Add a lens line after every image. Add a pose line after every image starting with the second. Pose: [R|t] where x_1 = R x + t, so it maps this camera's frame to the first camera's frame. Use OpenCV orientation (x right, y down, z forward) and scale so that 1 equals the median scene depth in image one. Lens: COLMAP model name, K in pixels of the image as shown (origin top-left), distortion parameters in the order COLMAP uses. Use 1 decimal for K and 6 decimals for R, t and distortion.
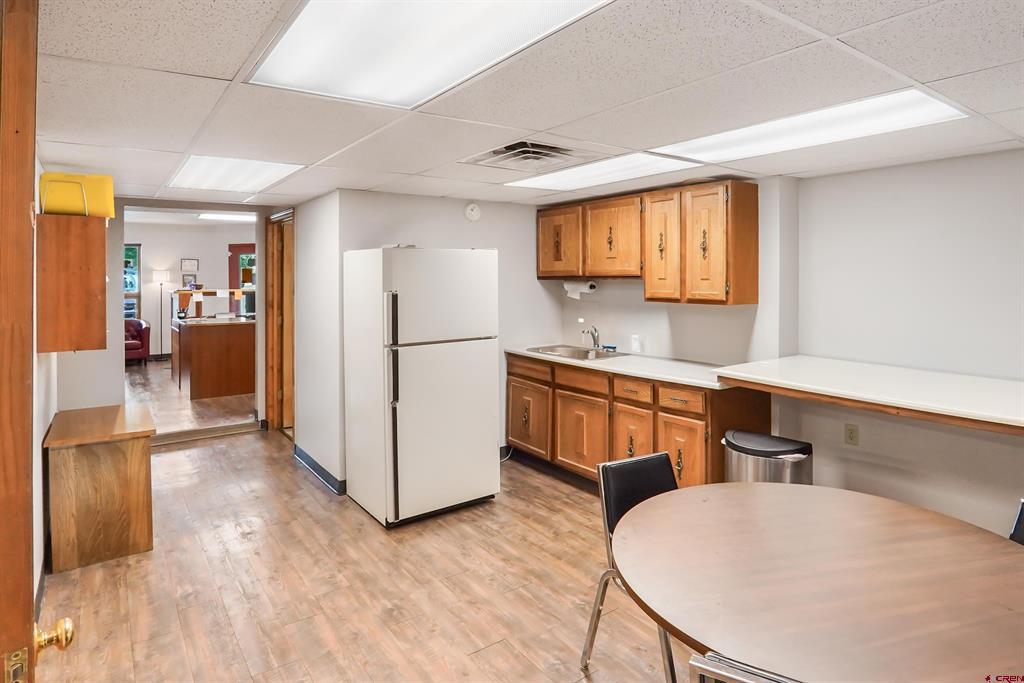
lens RADIAL K [[569.8, 0, 517.7], [0, 569.8, 287.8], [0, 0, 1]] dist [-0.030708, 0.000388]
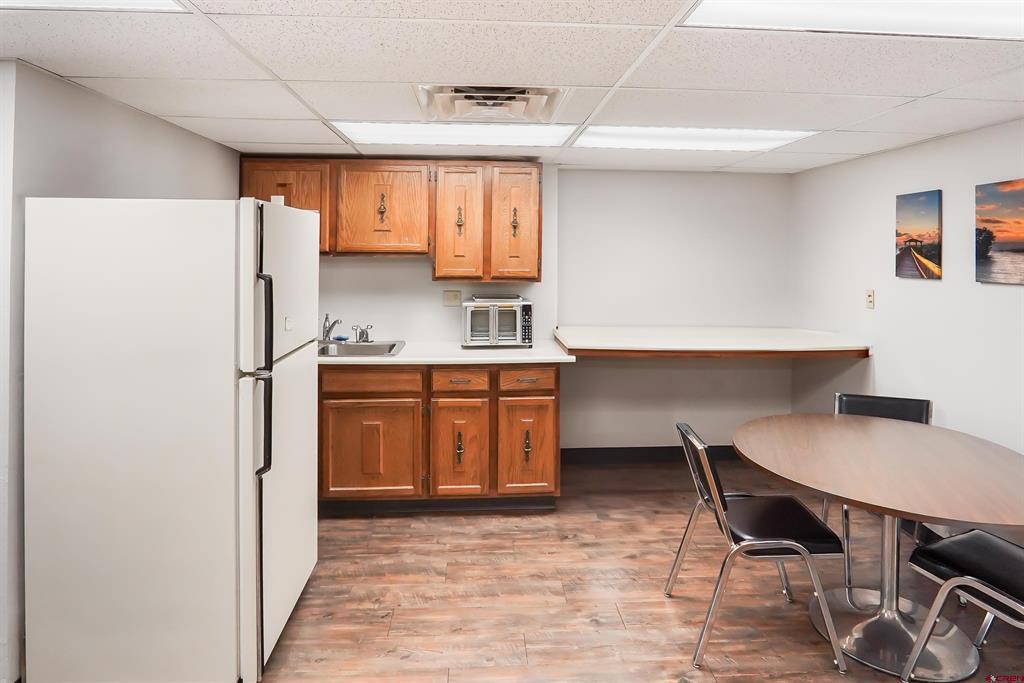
lens RADIAL K [[569.8, 0, 526.5], [0, 569.8, 254.1], [0, 0, 1]] dist [-0.030708, 0.000388]
pose [[0.549393, 0.006757, 0.835537, -0.492780], [0.006761, 0.999899, -0.012531, -0.007078], [-0.835537, 0.012534, 0.549291, 0.419546]]
